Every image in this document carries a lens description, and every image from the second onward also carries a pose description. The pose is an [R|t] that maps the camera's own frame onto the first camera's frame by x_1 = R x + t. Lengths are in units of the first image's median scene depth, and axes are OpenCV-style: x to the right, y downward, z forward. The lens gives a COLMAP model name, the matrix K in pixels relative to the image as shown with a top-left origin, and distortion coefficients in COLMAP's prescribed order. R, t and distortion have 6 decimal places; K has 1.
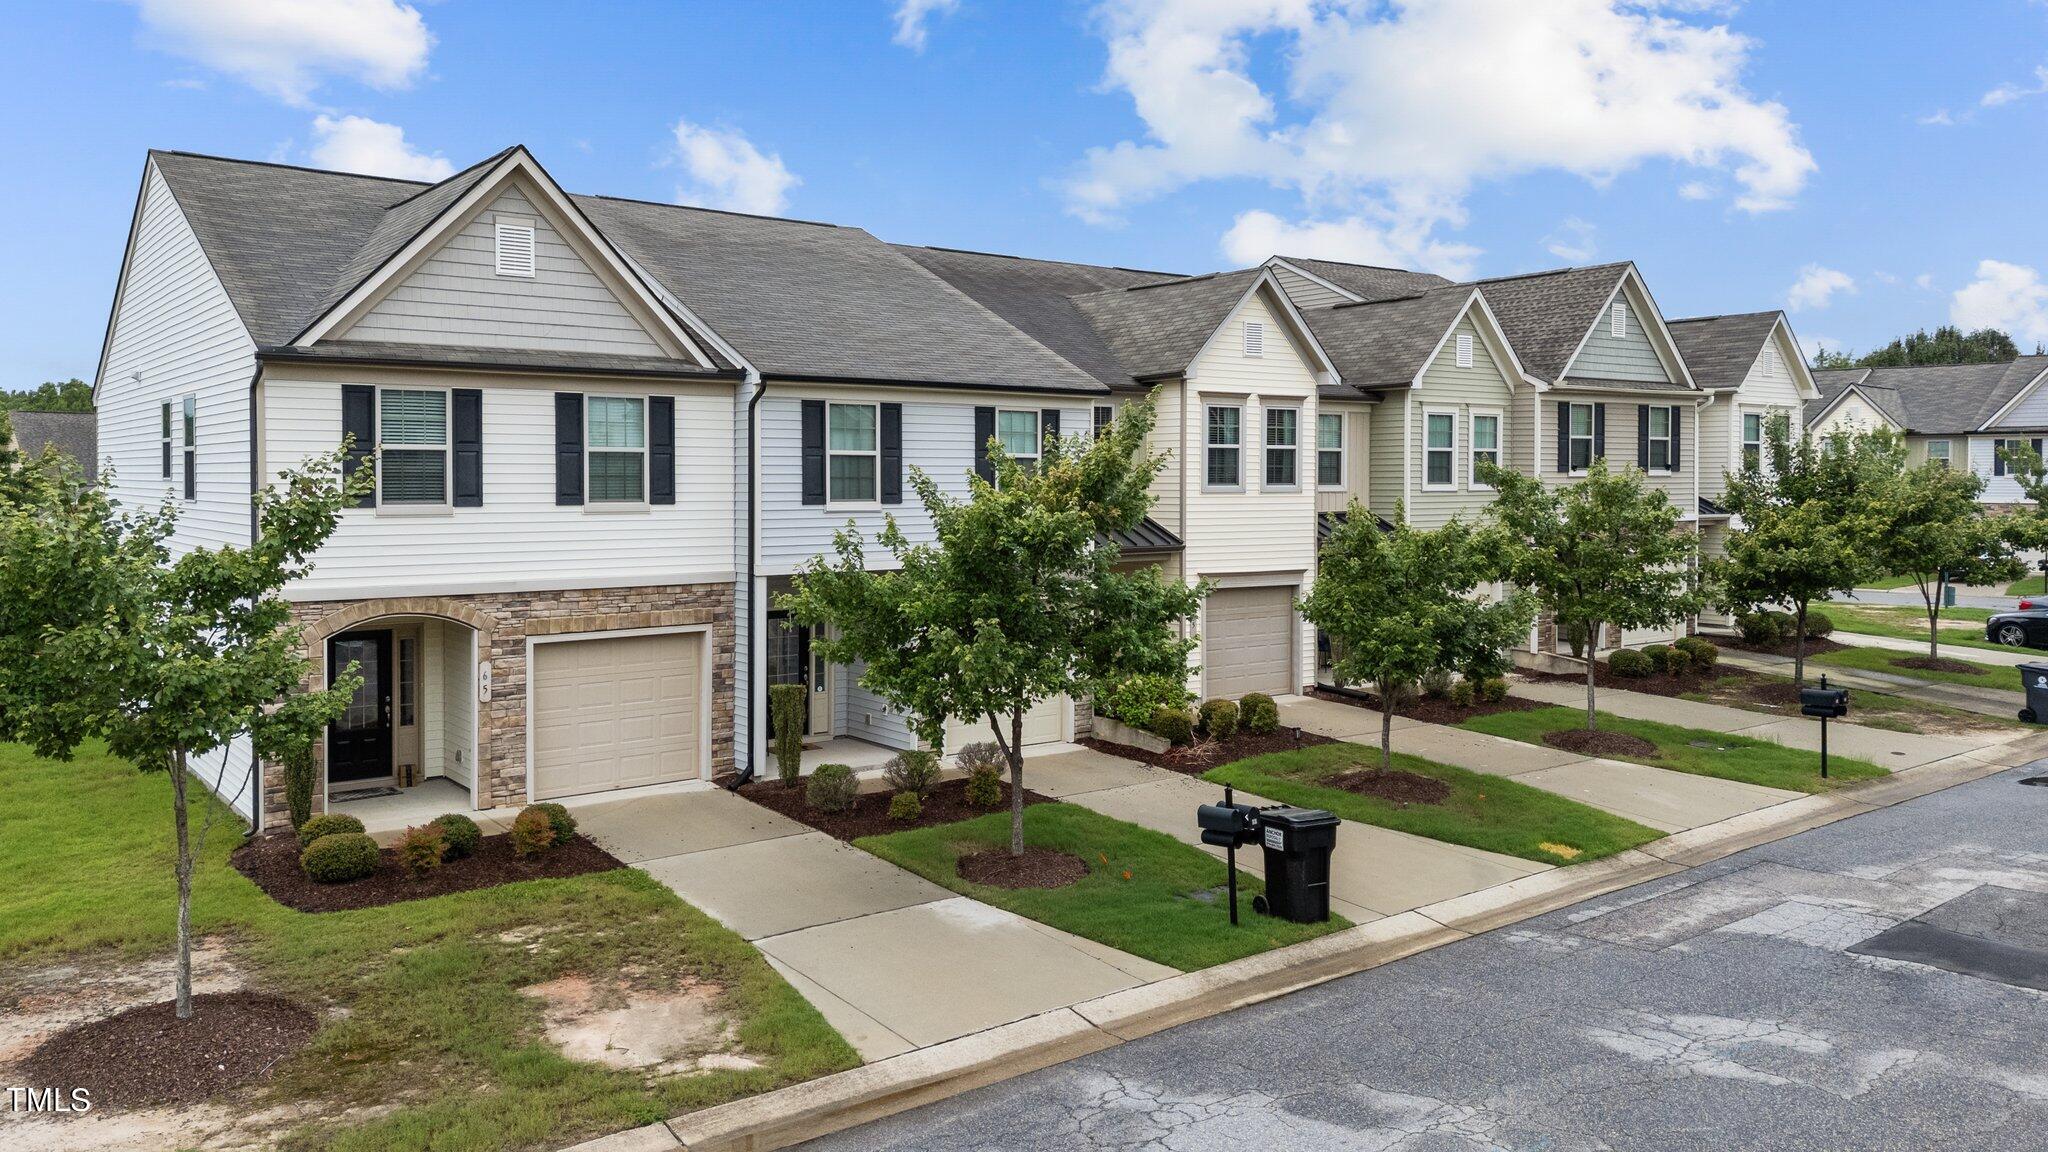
lens RADIAL K [[1505.1, 0, 1020.4], [0, 1505.1, 511.3], [0, 0, 1]] dist [0.073867, -0.070783]
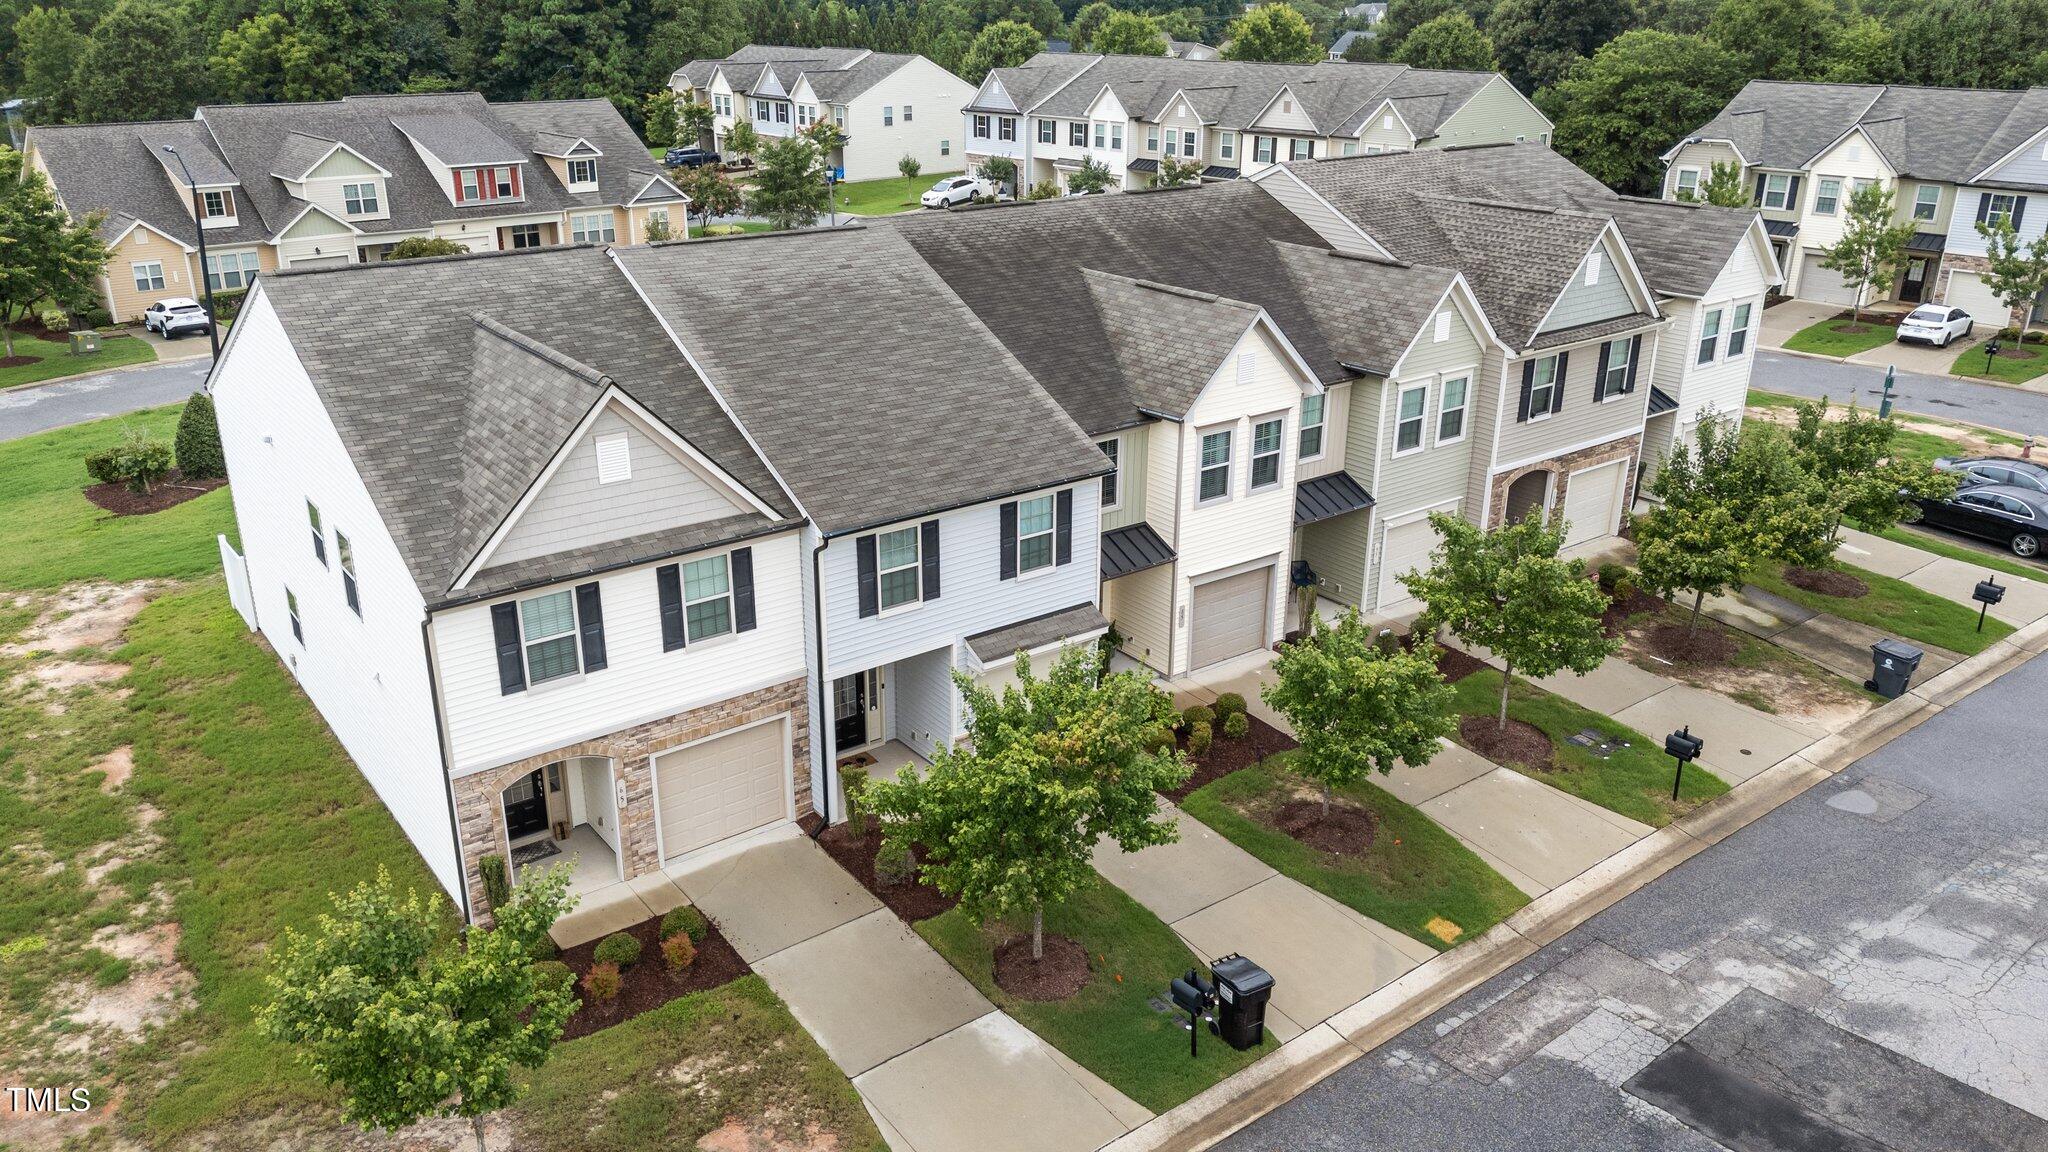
lens RADIAL K [[1493.8, 0, 1023.3], [0, 1493.8, 552.6], [0, 0, 1]] dist [0.082957, -0.095222]
pose [[0.999991, 0.004218, 0.000282, -0.010761], [-0.004076, 0.944232, 0.329254, -0.357729], [0.001123, -0.329253, 0.944241, -0.093738]]
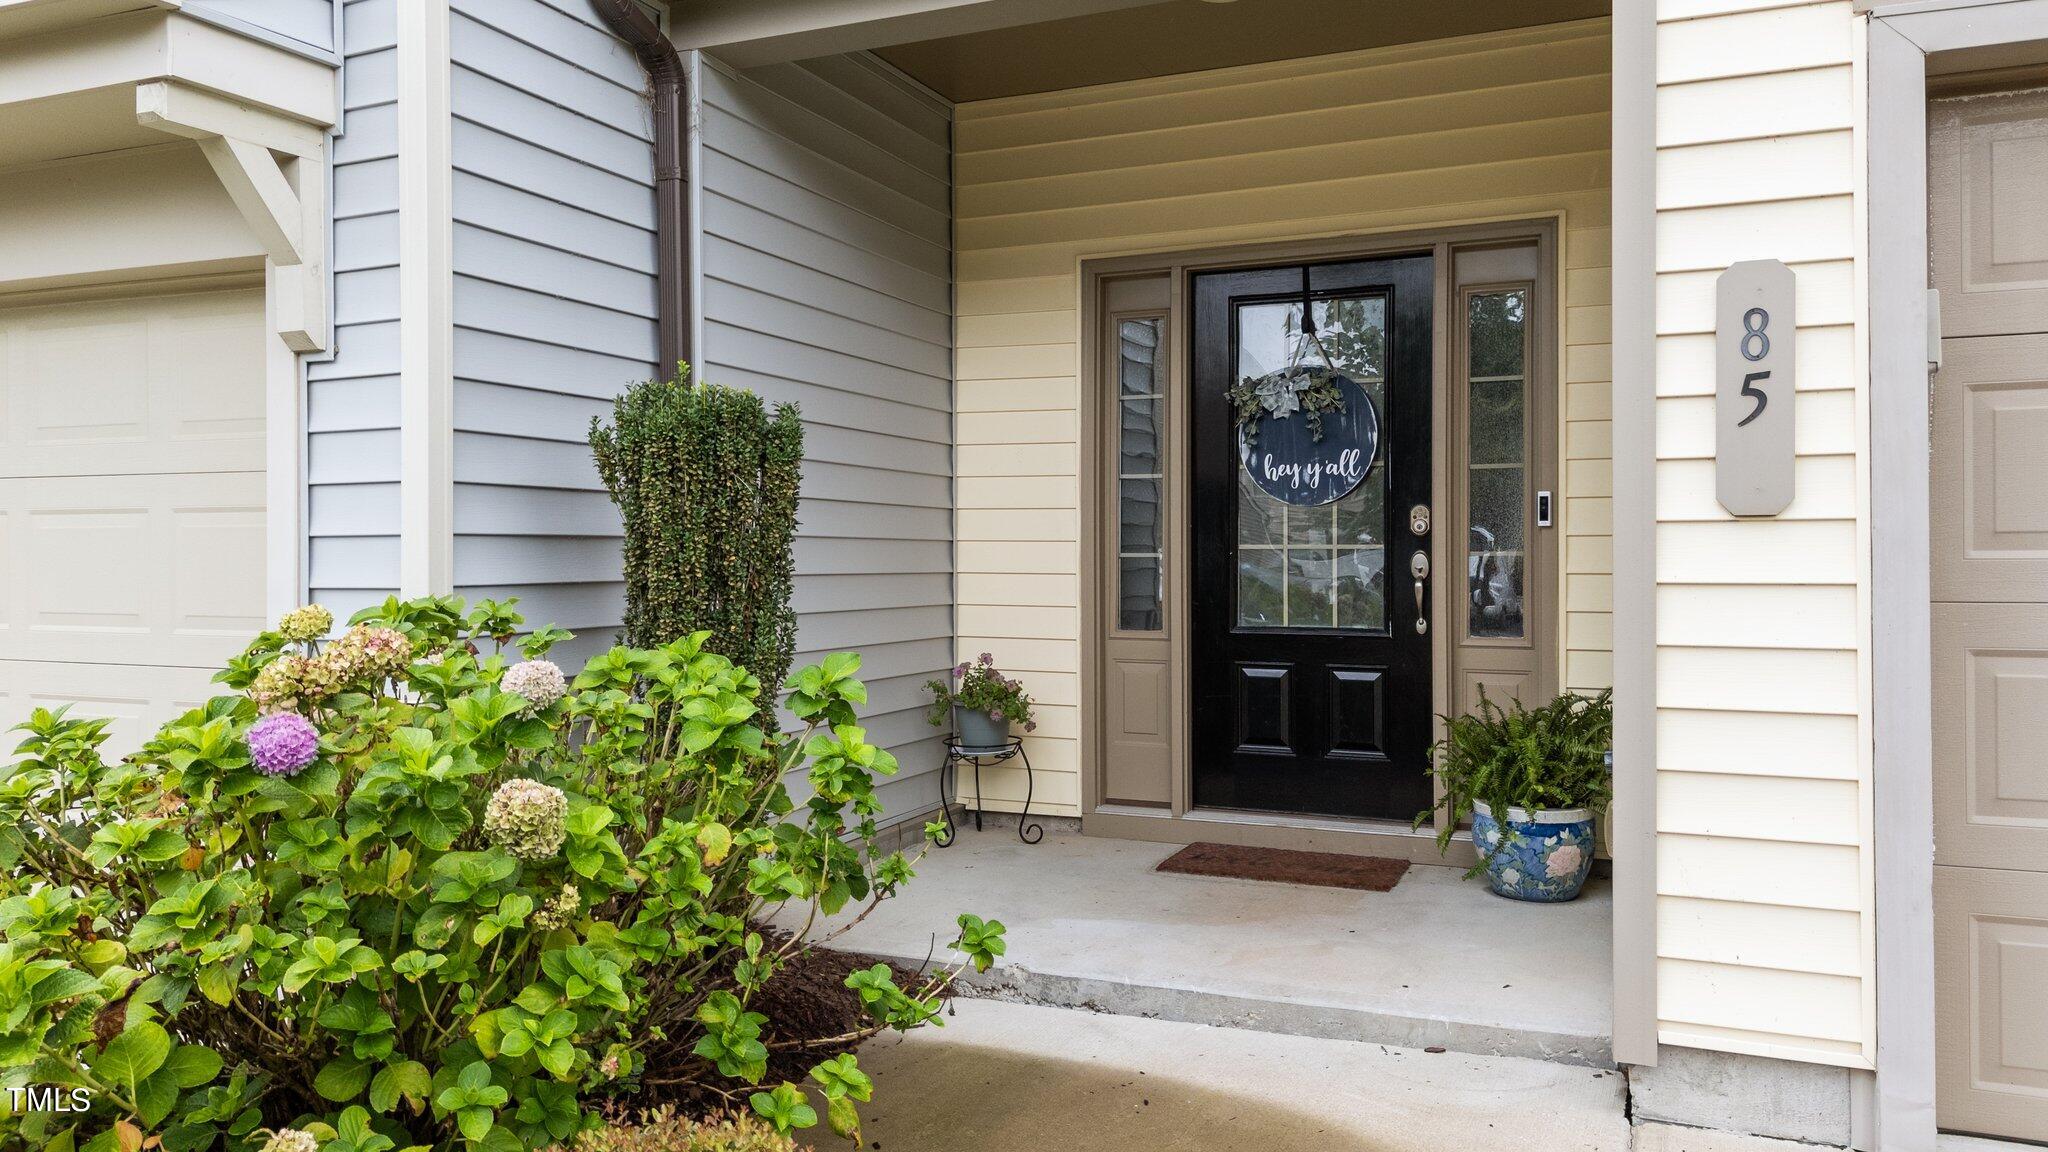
lens RADIAL K [[1493.8, 0, 1023.3], [0, 1493.8, 552.6], [0, 0, 1]] dist [0.082957, -0.095222]
pose [[0.502290, -0.005125, -0.864684, 0.183855], [-0.016023, 0.999756, -0.015233, 0.089428], [0.864551, 0.021506, 0.502085, 0.893711]]
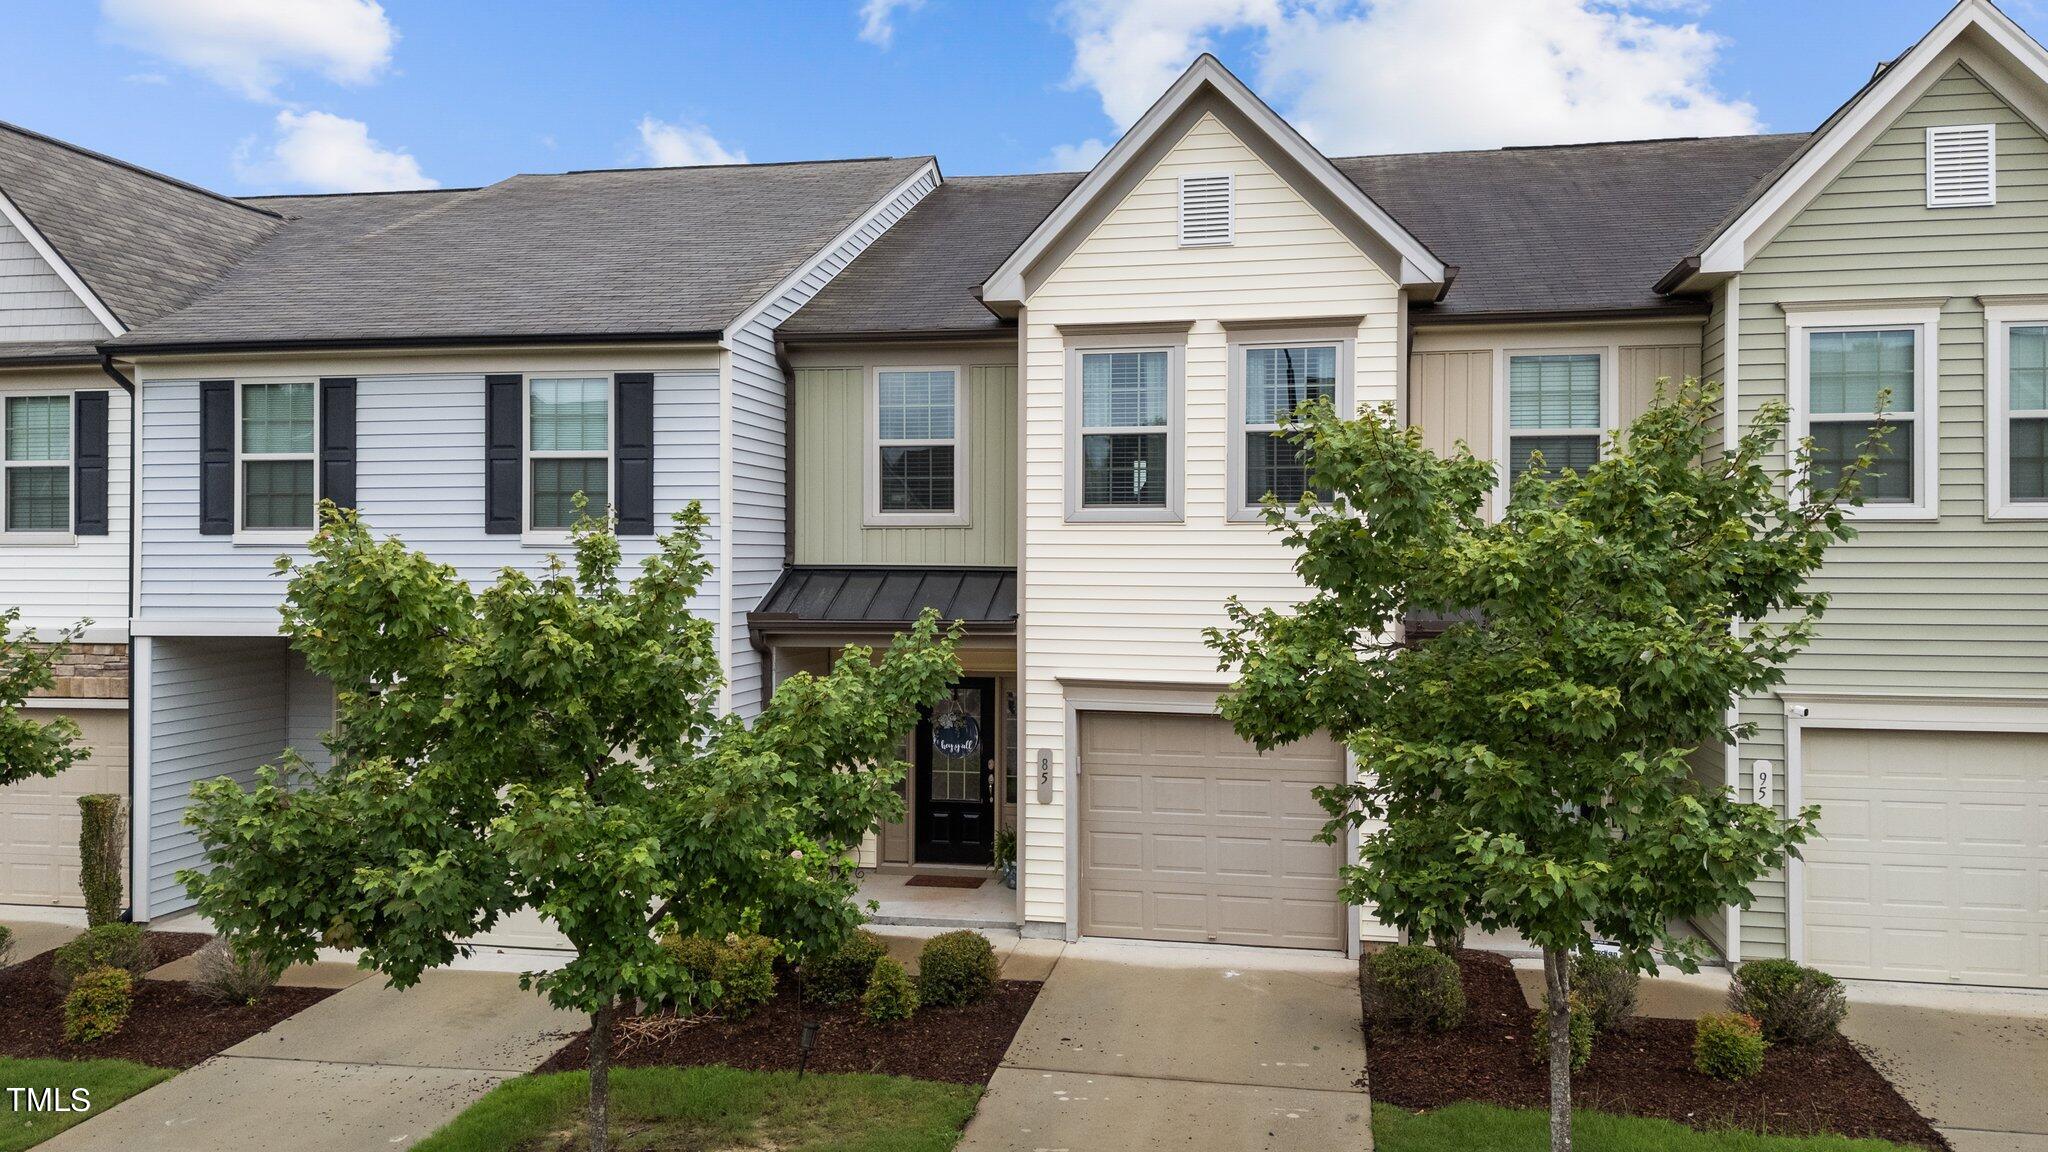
lens RADIAL K [[1493.8, 0, 1023.3], [0, 1493.8, 552.6], [0, 0, 1]] dist [0.082957, -0.095222]
pose [[0.674340, -0.003039, -0.738414, 0.487516], [-0.017675, 0.999639, -0.020256, 0.008821], [0.738209, 0.026711, 0.674043, 0.643928]]
